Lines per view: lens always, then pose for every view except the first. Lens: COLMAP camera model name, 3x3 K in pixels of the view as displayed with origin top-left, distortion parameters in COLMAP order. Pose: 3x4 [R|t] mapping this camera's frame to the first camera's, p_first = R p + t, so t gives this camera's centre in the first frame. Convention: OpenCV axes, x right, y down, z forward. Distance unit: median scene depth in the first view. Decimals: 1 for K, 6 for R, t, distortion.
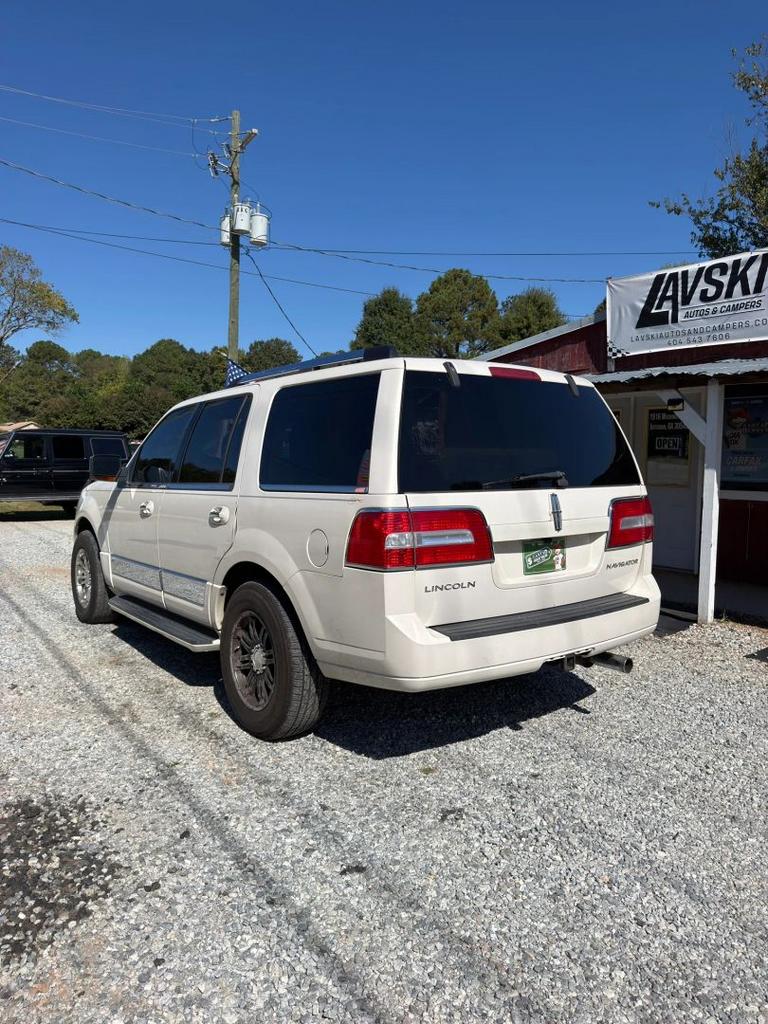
lens RADIAL K [[718.7, 0, 378.6], [0, 718.7, 518.1], [0, 0, 1]] dist [0.049791, -0.065772]
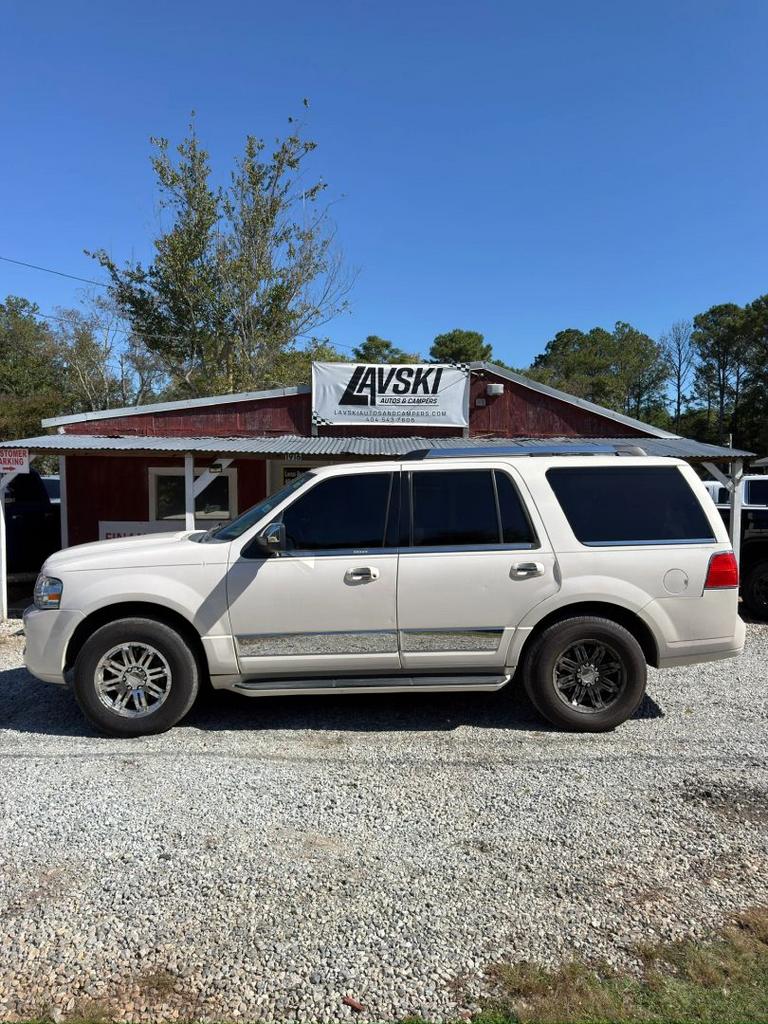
lens RADIAL K [[718.7, 0, 379.5], [0, 718.7, 519.2], [0, 0, 1]] dist [0.049791, -0.065772]
pose [[0.575438, -0.038513, 0.816938, -0.691674], [0.074127, 0.997235, -0.005201, -0.053484], [-0.814479, 0.063550, 0.576702, 0.247410]]
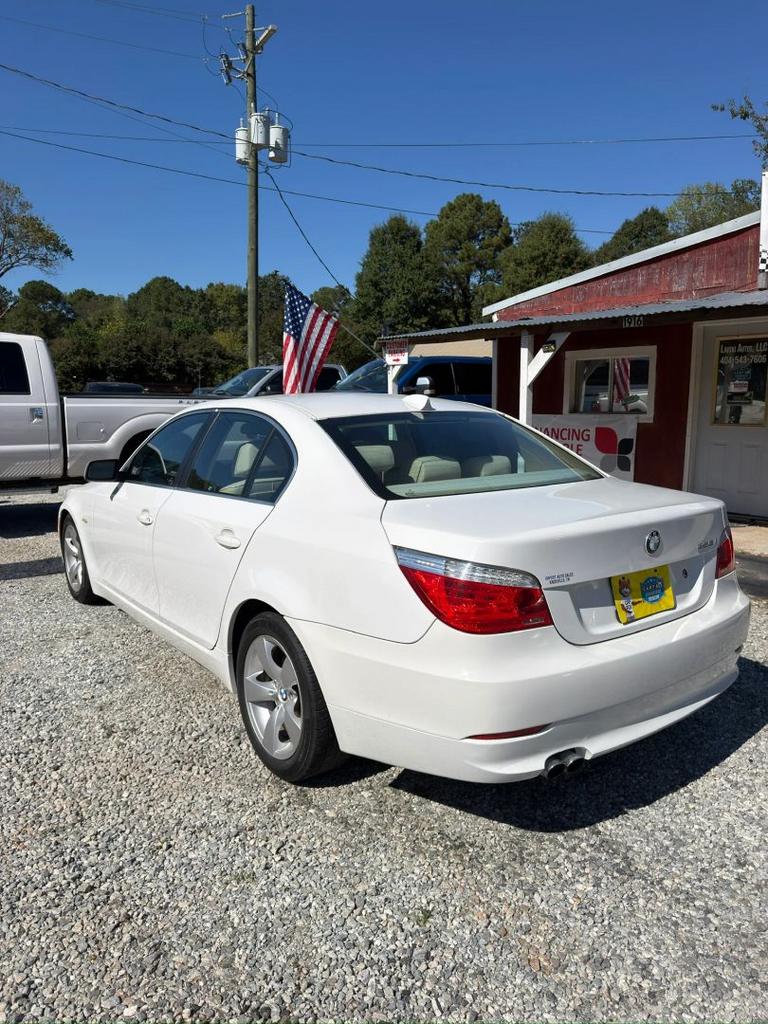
lens RADIAL K [[718.7, 0, 366.5], [0, 718.7, 517.2], [0, 0, 1]] dist [0.049791, -0.065772]
pose [[0.999812, -0.012647, -0.014690, -0.131724], [0.013805, 0.996568, 0.081613, -0.020471], [0.013608, -0.081801, 0.996556, 0.176712]]
